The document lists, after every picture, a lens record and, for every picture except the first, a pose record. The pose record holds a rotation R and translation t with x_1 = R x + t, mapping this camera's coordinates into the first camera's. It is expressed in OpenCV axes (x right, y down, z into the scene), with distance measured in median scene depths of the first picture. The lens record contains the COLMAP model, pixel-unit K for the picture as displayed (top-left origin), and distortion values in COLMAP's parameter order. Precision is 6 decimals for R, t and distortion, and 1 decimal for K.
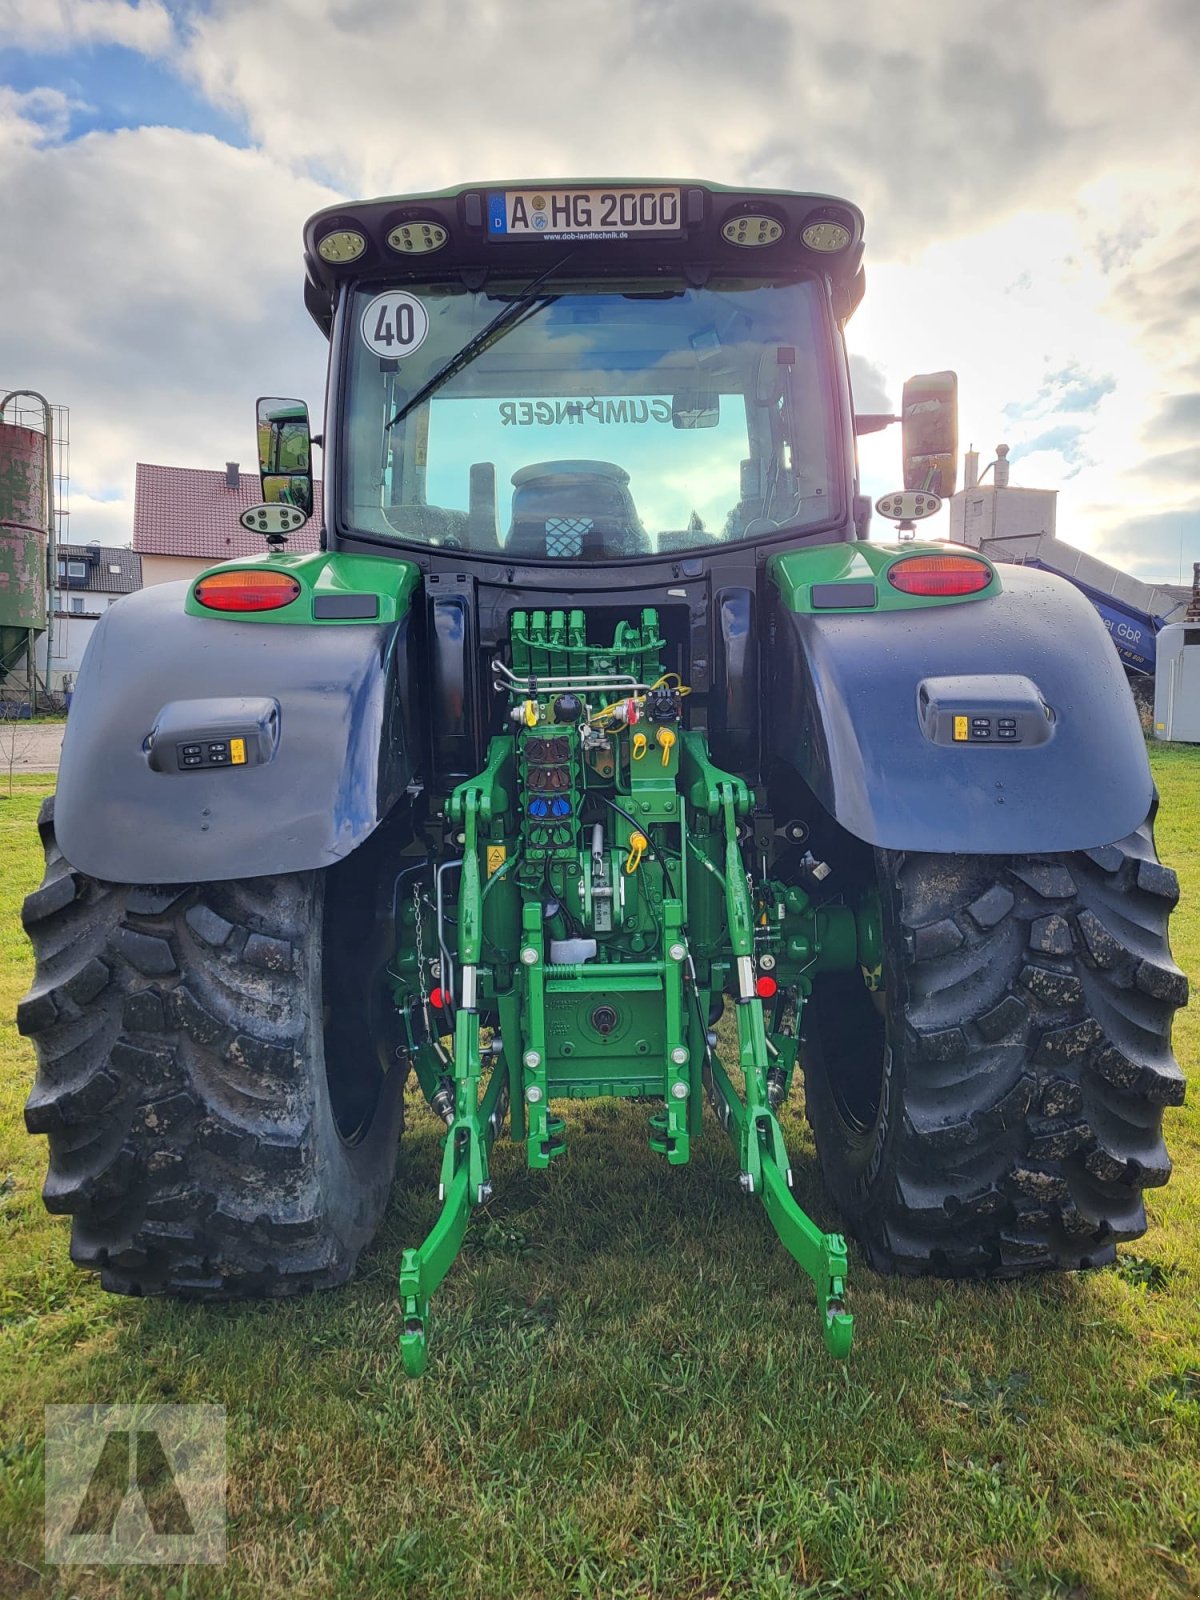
lens RADIAL K [[1204.0, 0, 607.5], [0, 1204.0, 768.6], [0, 0, 1]] dist [0.040675, -0.004913]
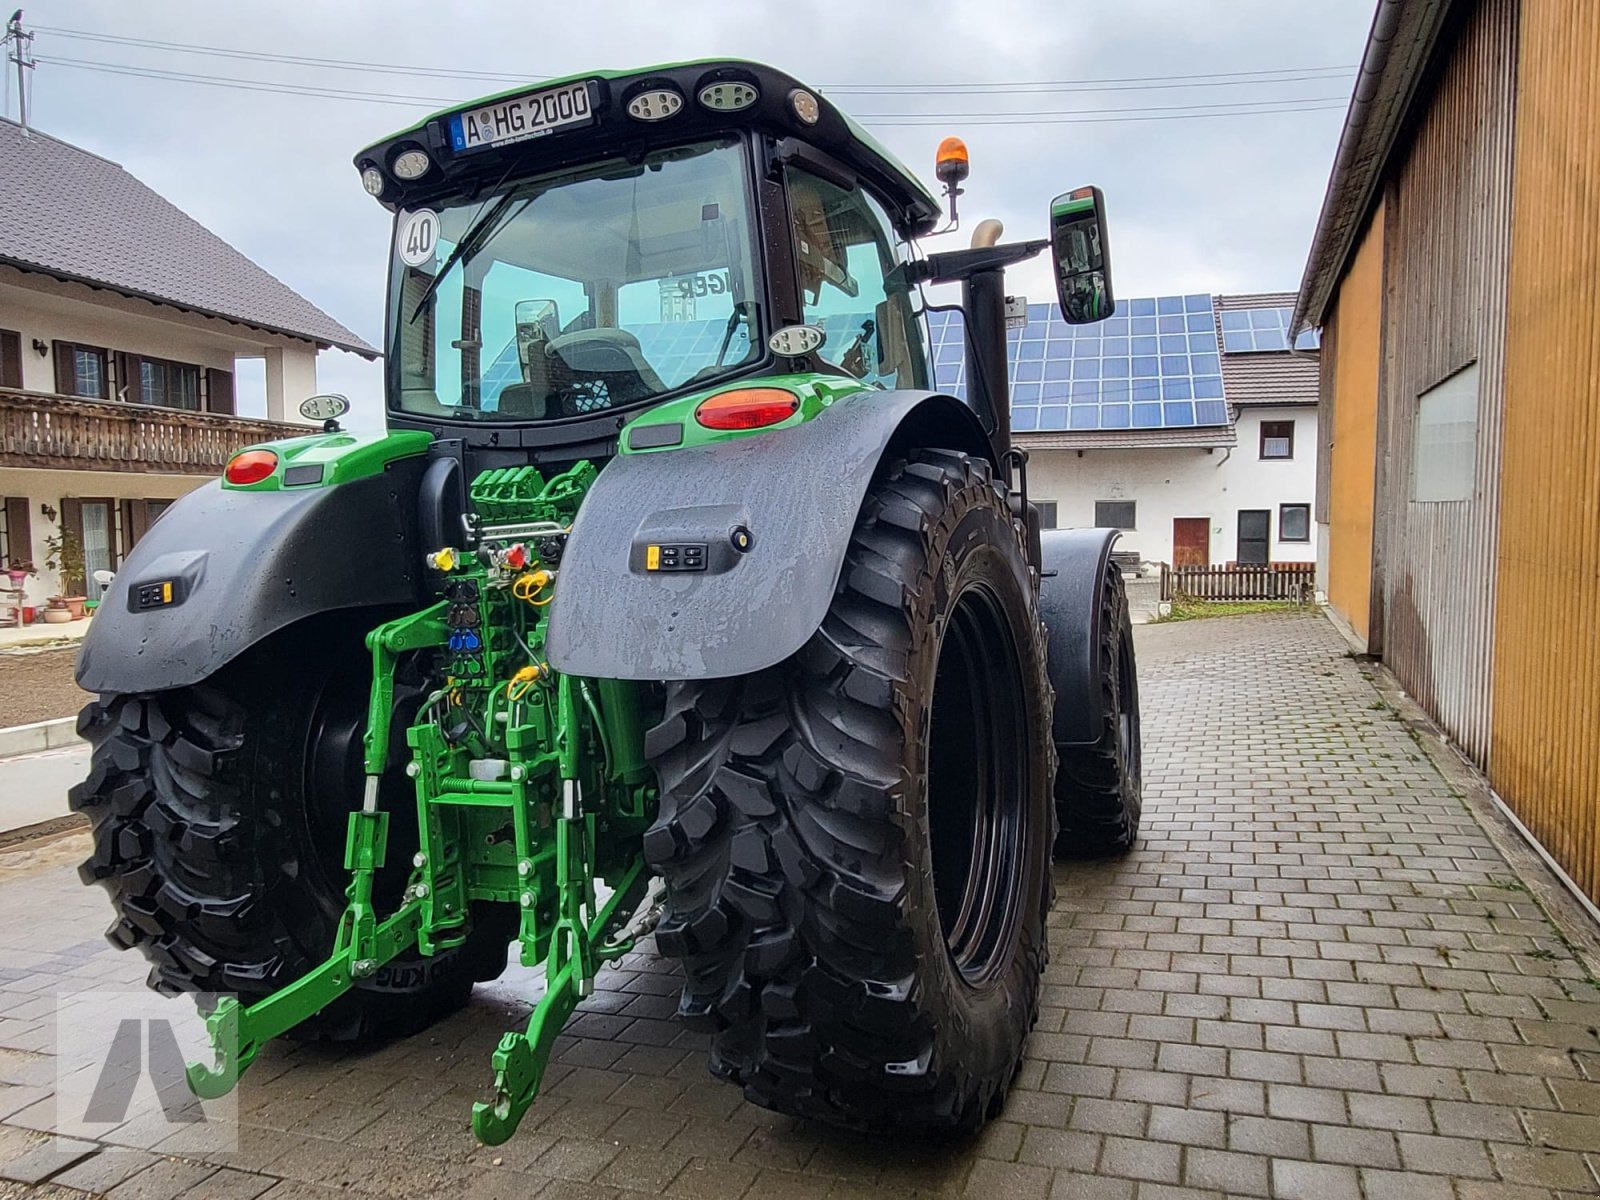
lens RADIAL K [[1189.9, 0, 757.5], [0, 1189.9, 593.1], [0, 0, 1]] dist [-0.042621, 0.128703]
pose [[0.905557, -0.018898, -0.423804, 0.715239], [0.005907, 0.999472, -0.031946, 0.025981], [0.424184, 0.026426, 0.905190, 0.111063]]
